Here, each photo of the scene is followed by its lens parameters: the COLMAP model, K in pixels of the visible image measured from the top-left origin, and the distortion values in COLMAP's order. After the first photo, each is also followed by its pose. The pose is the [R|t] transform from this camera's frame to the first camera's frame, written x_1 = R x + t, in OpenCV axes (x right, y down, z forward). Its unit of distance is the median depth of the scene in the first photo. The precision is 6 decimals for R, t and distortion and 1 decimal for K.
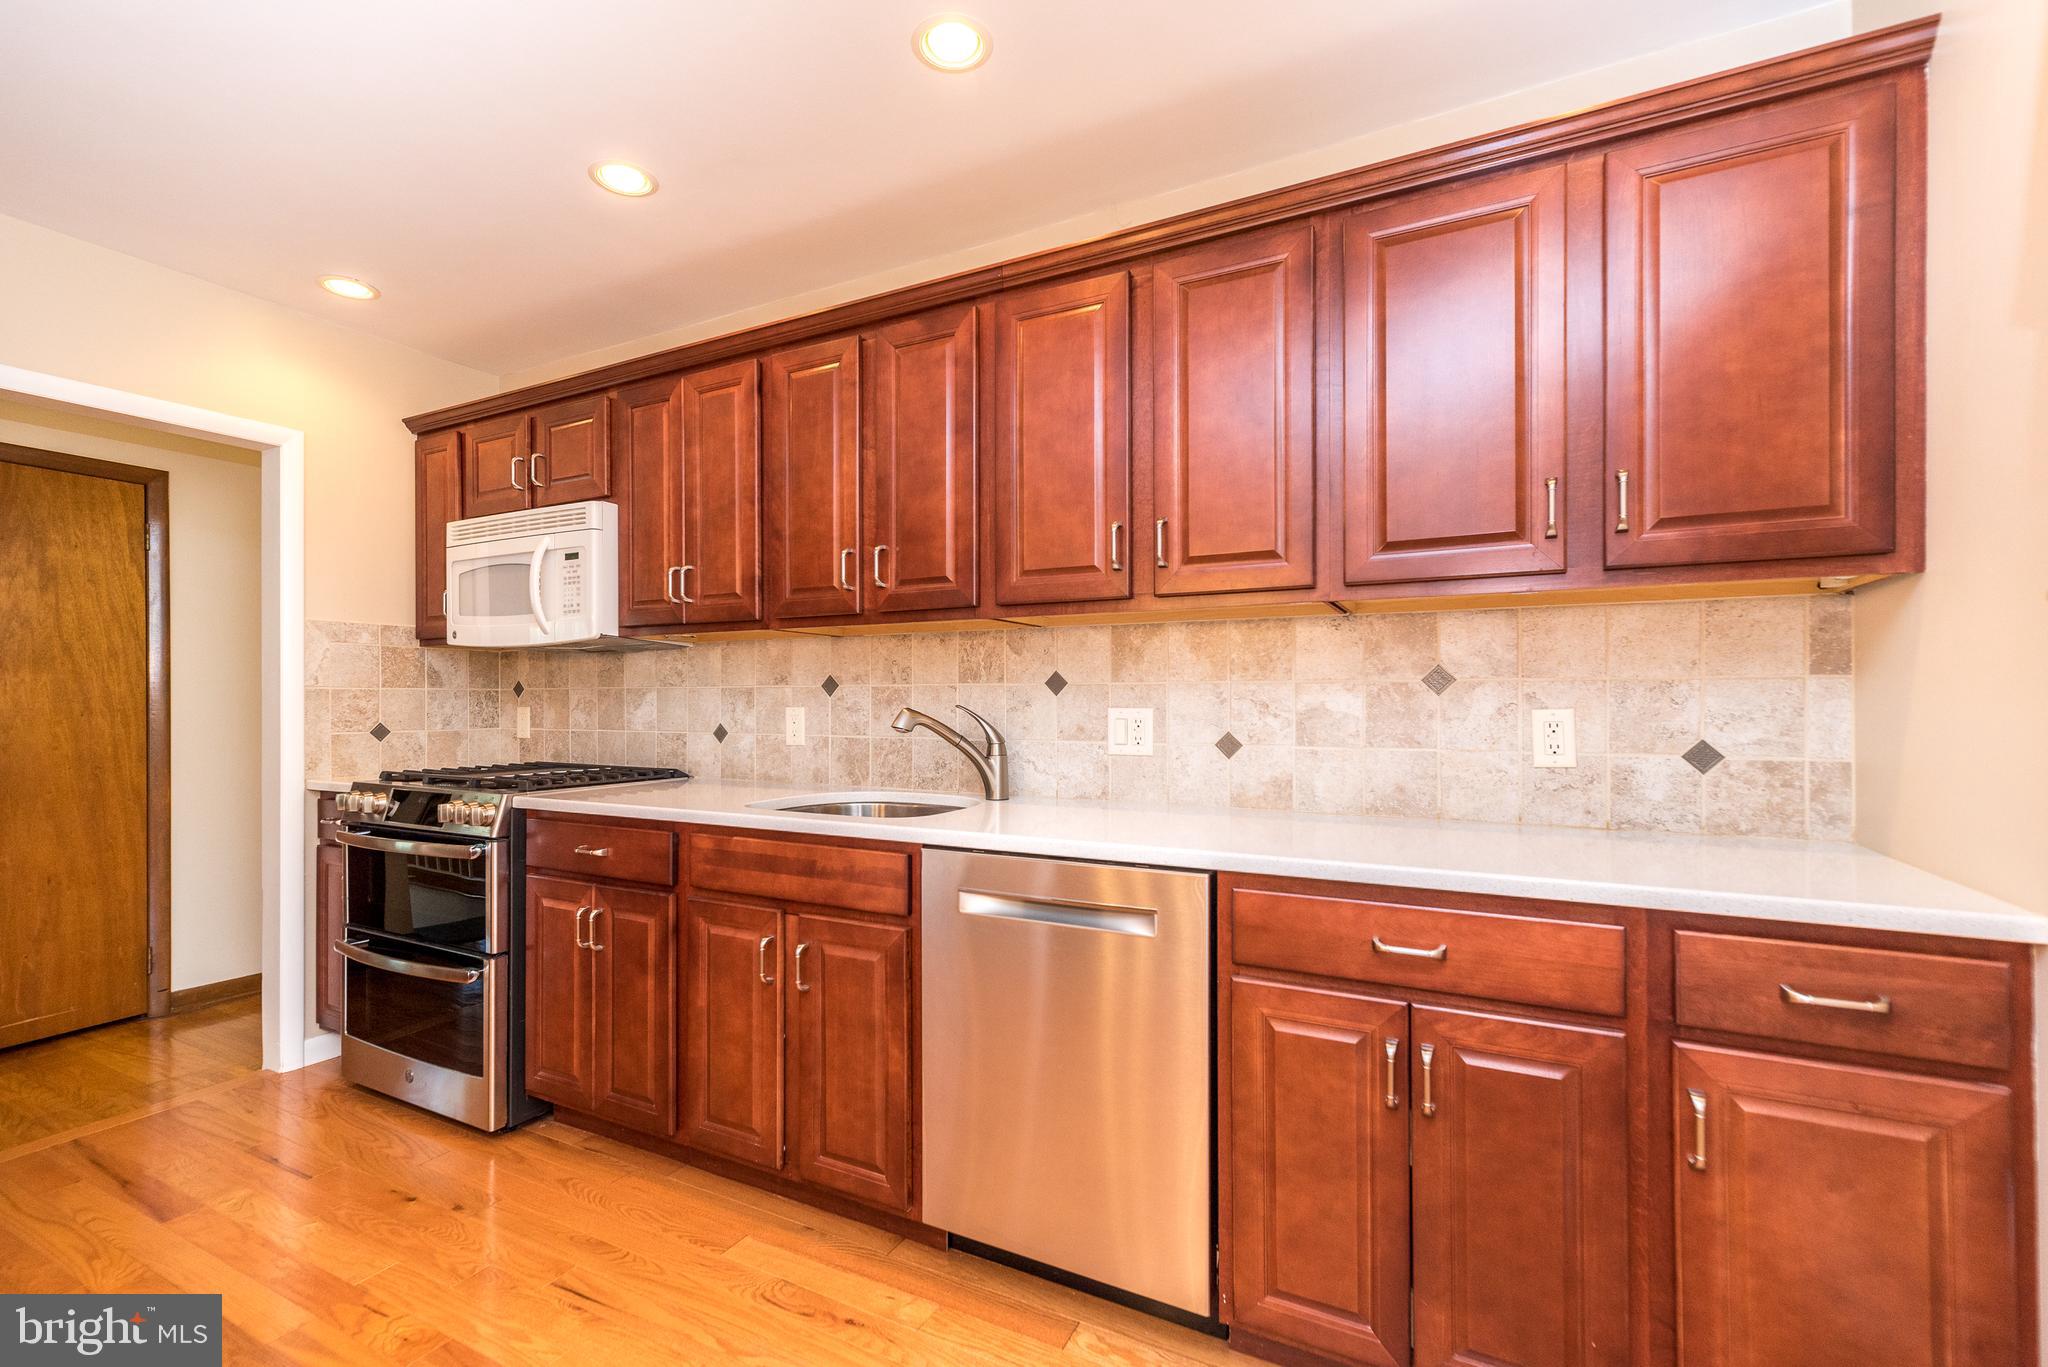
lens RADIAL K [[897.4, 0, 1004.5], [0, 897.4, 697.9], [0, 0, 1]] dist [0.008266, 0.000105]
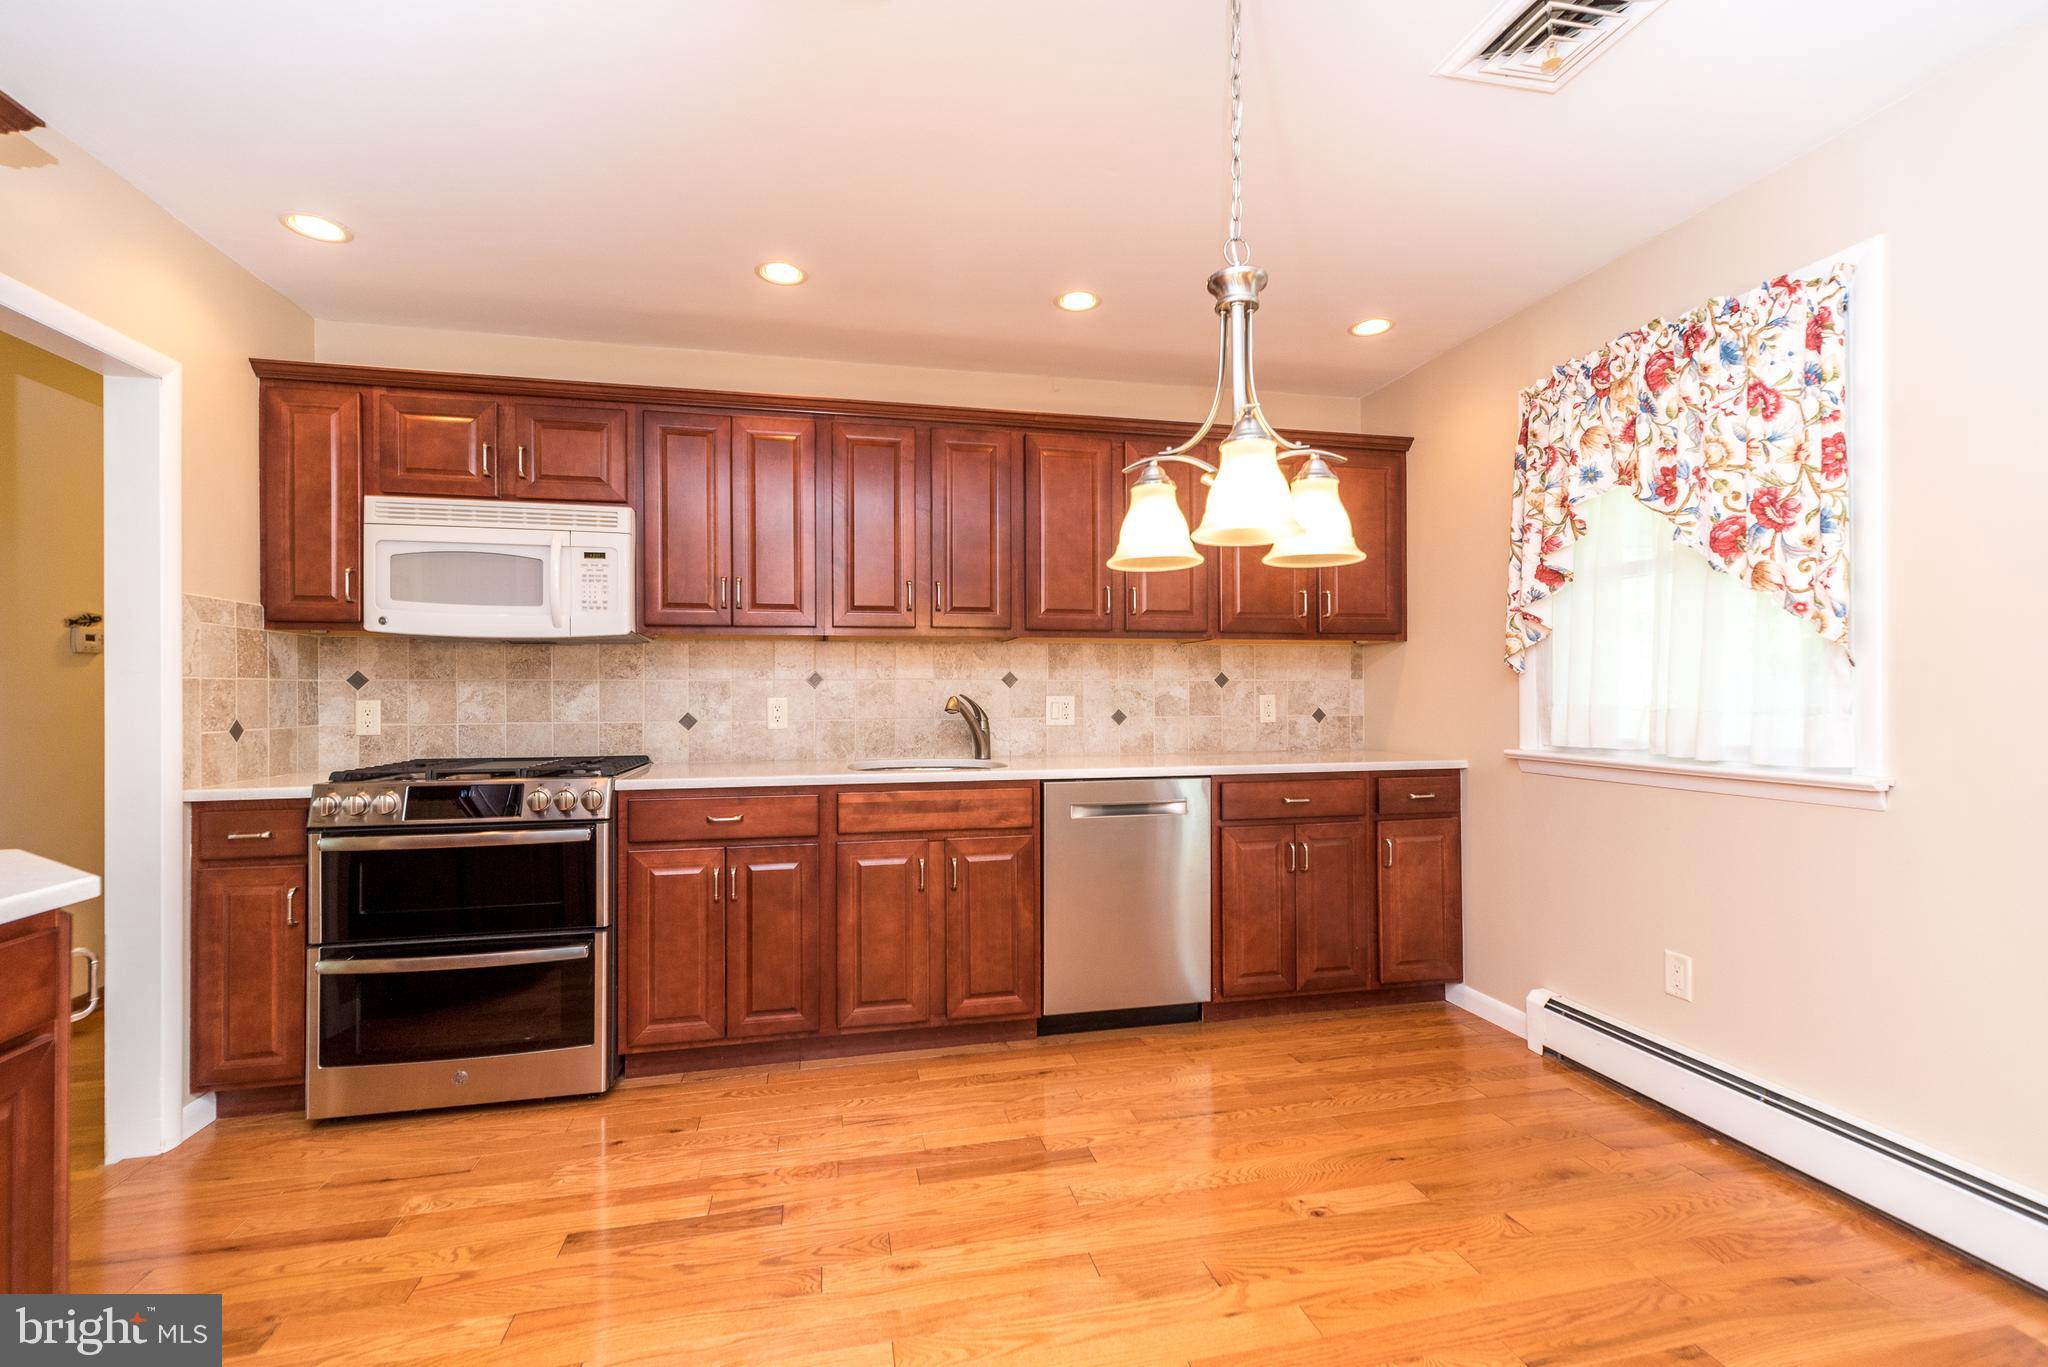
lens RADIAL K [[889.8, 0, 1025.7], [0, 889.8, 687.4], [0, 0, 1]] dist [0.000337, 0.000196]
pose [[0.754520, 0.001518, 0.656275, -0.992161], [0.001388, 0.999991, -0.003909, 0.002853], [-0.656275, 0.003861, 0.754512, -0.152994]]
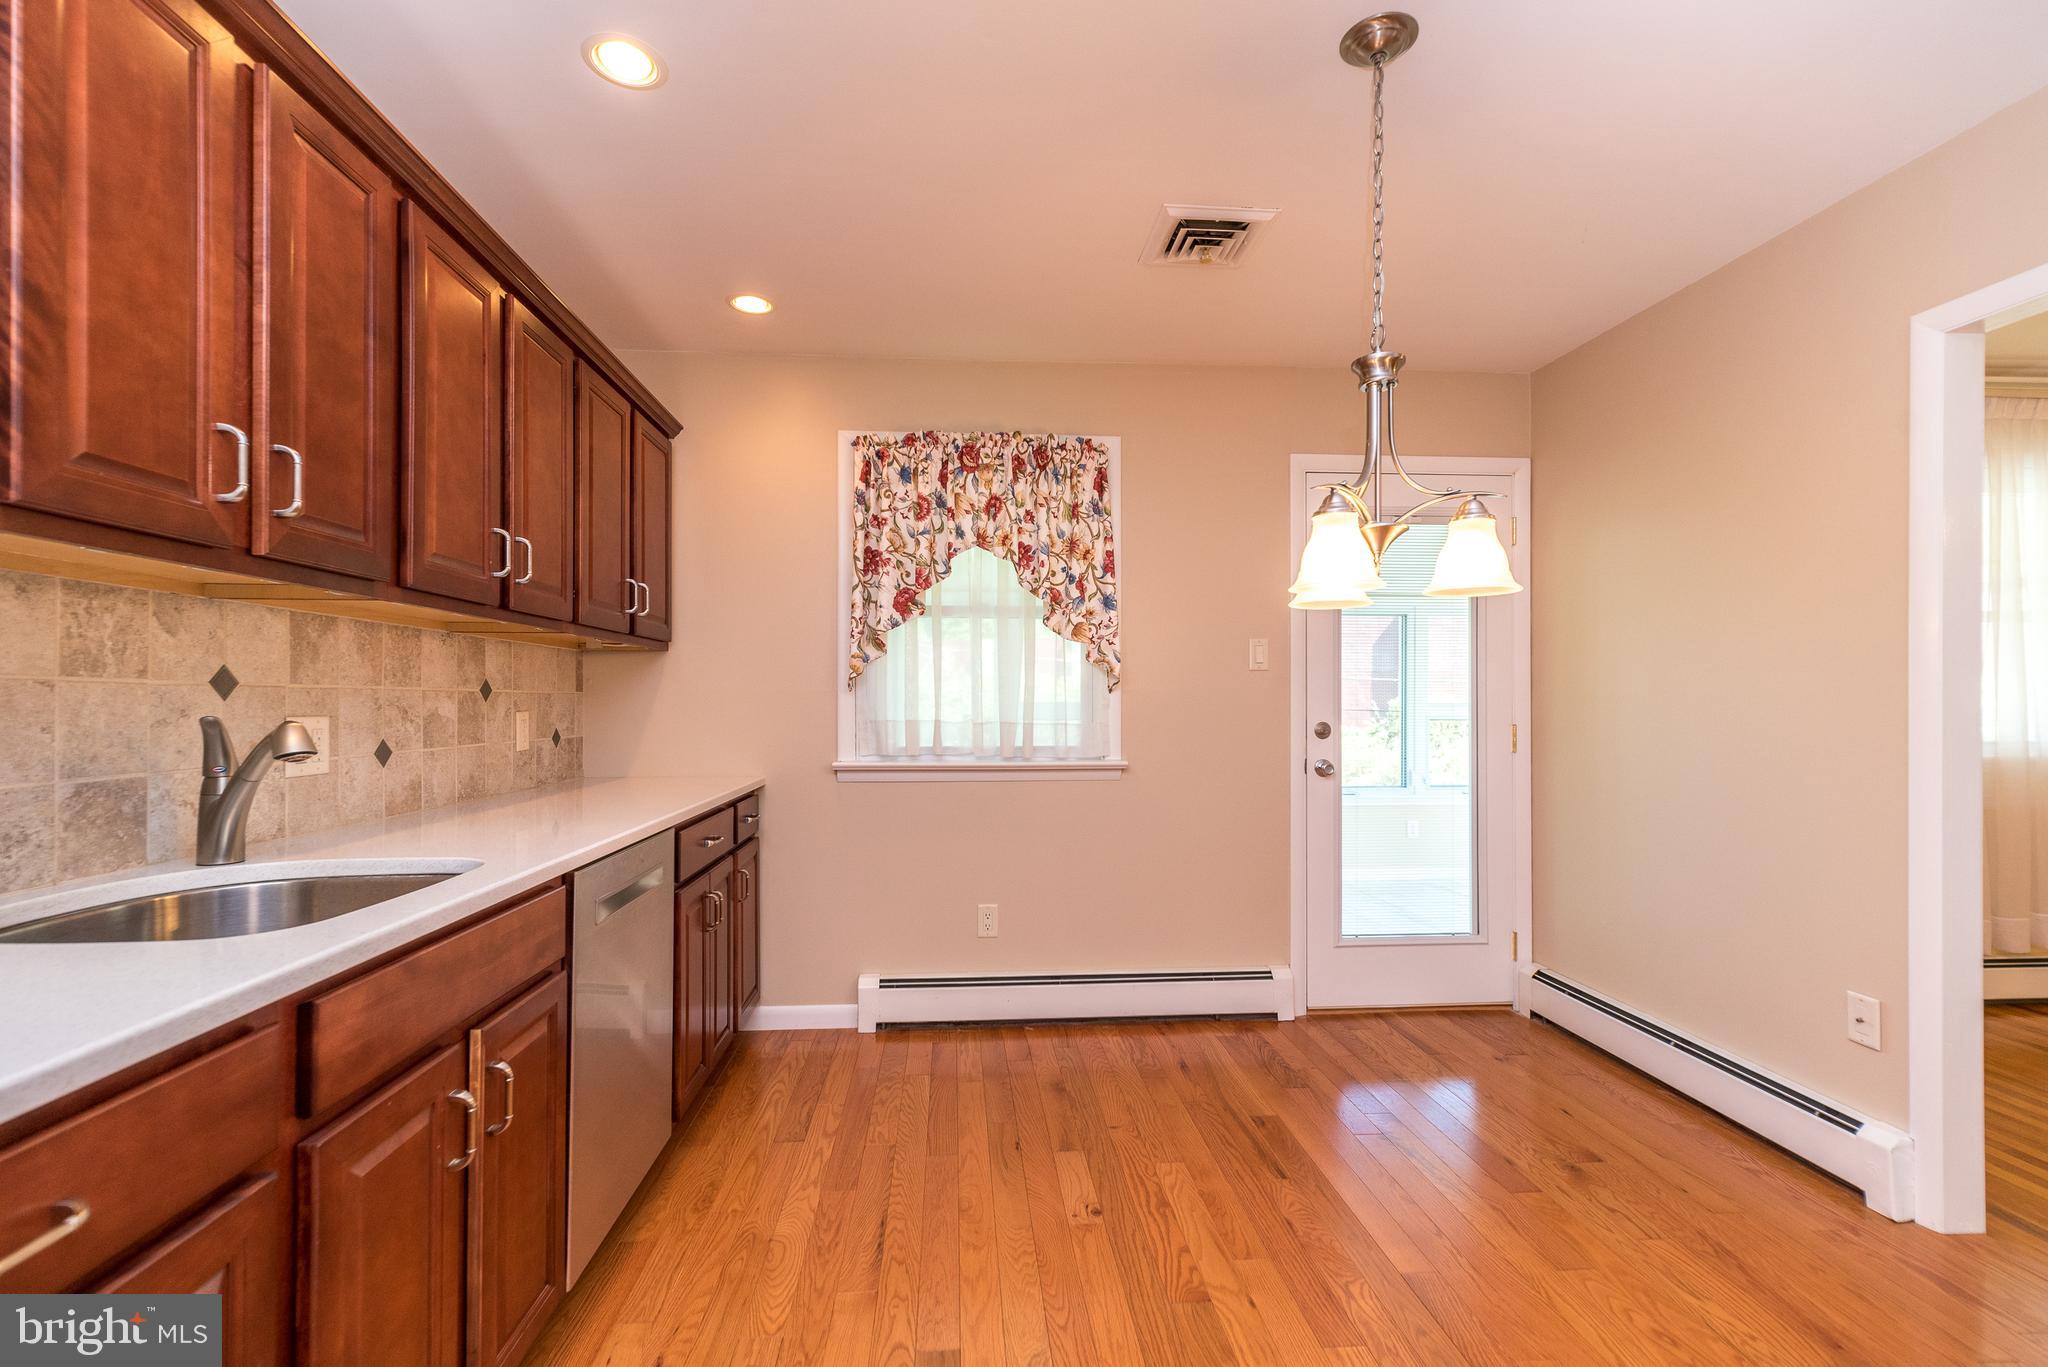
lens RADIAL K [[888.0, 0, 1023.0], [0, 888.0, 693.3], [0, 0, 1]] dist [0.002467, 0.000127]
pose [[-0.537709, 0.007625, 0.843096, -0.927450], [-0.003931, 0.999926, -0.011550, -0.003298], [-0.843121, -0.009525, -0.537639, 0.941504]]
